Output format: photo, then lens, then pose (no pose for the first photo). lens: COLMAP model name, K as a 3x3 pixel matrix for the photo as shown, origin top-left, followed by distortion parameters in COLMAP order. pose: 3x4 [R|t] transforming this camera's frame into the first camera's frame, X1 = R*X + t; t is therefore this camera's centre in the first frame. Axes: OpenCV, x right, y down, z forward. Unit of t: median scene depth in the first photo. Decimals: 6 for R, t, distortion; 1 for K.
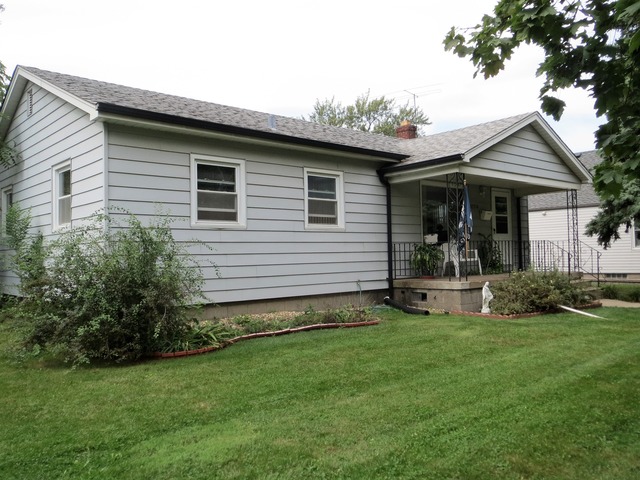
lens RADIAL K [[553.4, 0, 320.0], [0, 553.4, 240.0], [0, 0, 1]] dist [0.001974, -0.009155]
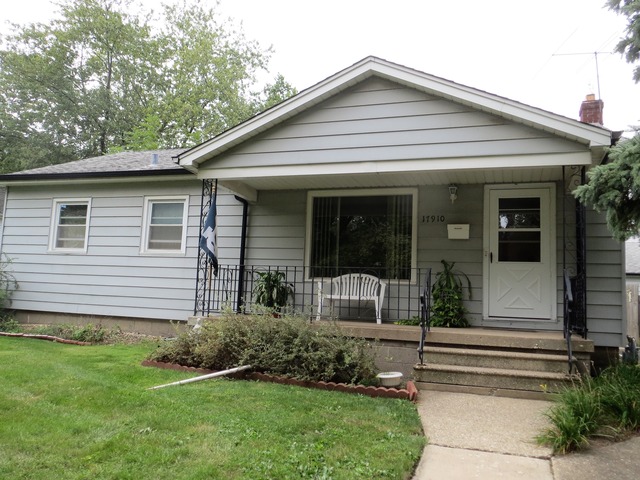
lens RADIAL K [[553.4, 0, 320.0], [0, 553.4, 240.0], [0, 0, 1]] dist [0.001974, -0.009155]
pose [[0.470305, -0.051771, -0.880984, 1.048270], [-0.031376, 0.996666, -0.075318, 0.021458], [0.881946, 0.063064, 0.467112, 0.798282]]
